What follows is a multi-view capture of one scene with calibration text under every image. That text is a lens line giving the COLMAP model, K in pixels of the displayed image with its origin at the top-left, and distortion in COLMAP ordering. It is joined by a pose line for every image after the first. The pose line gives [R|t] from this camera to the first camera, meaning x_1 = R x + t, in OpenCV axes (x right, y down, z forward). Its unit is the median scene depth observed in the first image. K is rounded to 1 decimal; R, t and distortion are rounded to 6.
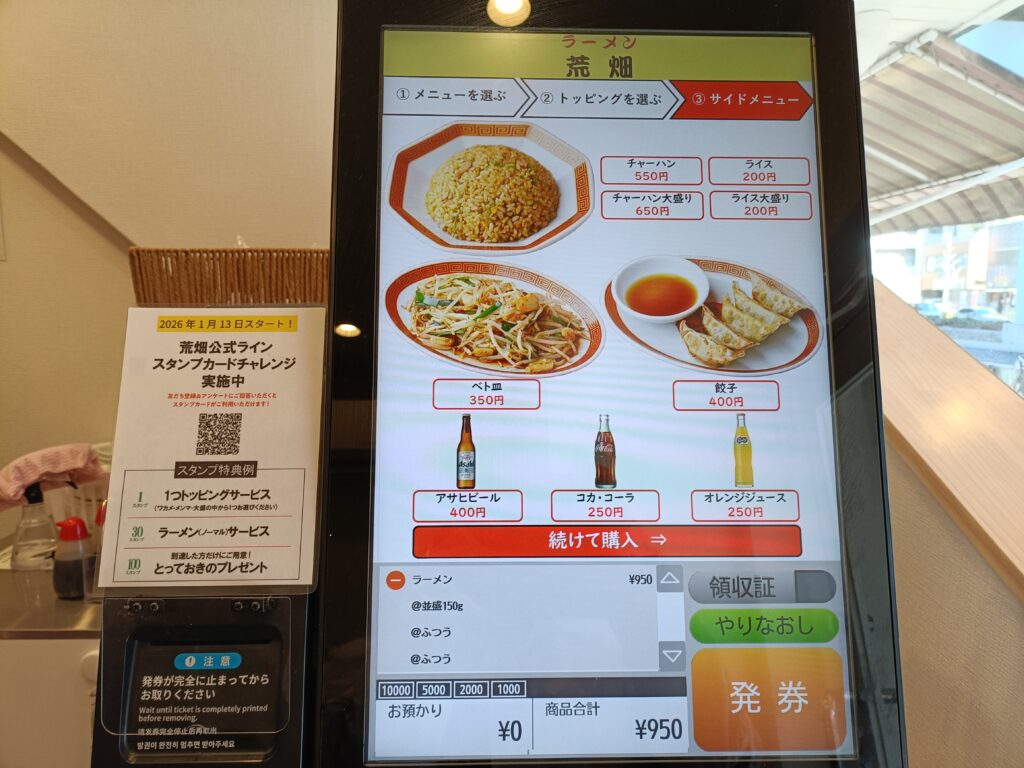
lens RADIAL K [[747.2, 0, 511.9], [0, 747.2, 380.9], [0, 0, 1]] dist [0.004041, -0.013778]
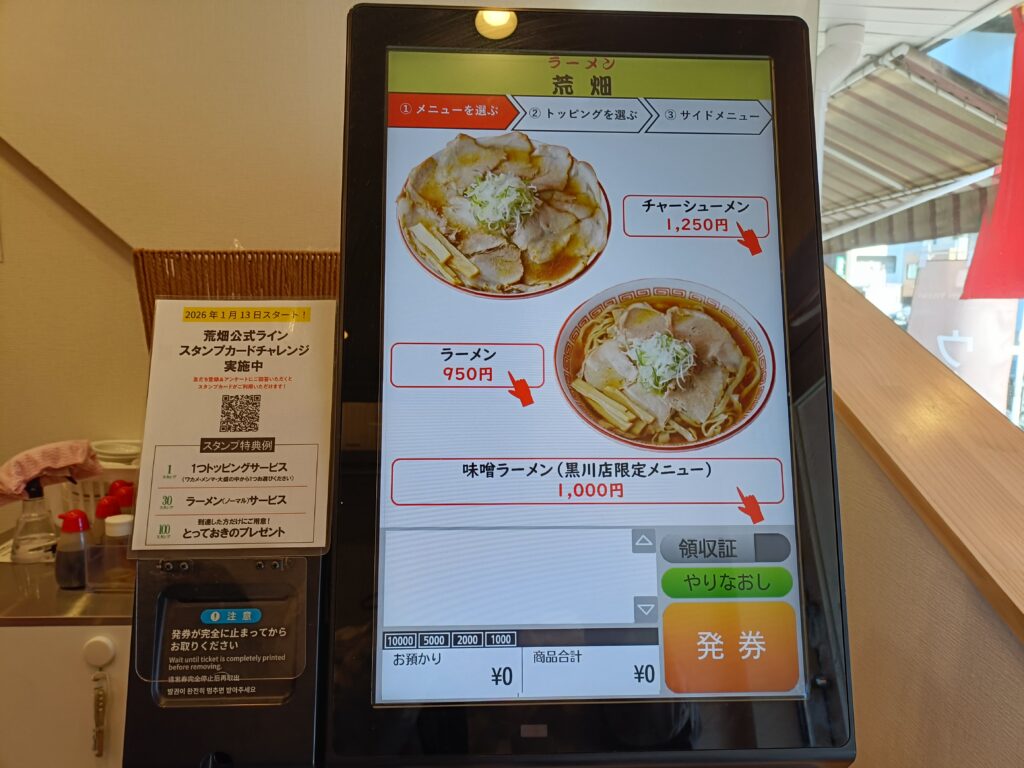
lens RADIAL K [[747.2, 0, 511.0], [0, 747.2, 387.1], [0, 0, 1]] dist [0.004041, -0.013778]
pose [[0.999805, 0.000722, 0.019711, -0.011001], [-0.000712, 1.000000, -0.000516, 0.032221], [-0.019711, 0.000502, 0.999806, -0.119129]]
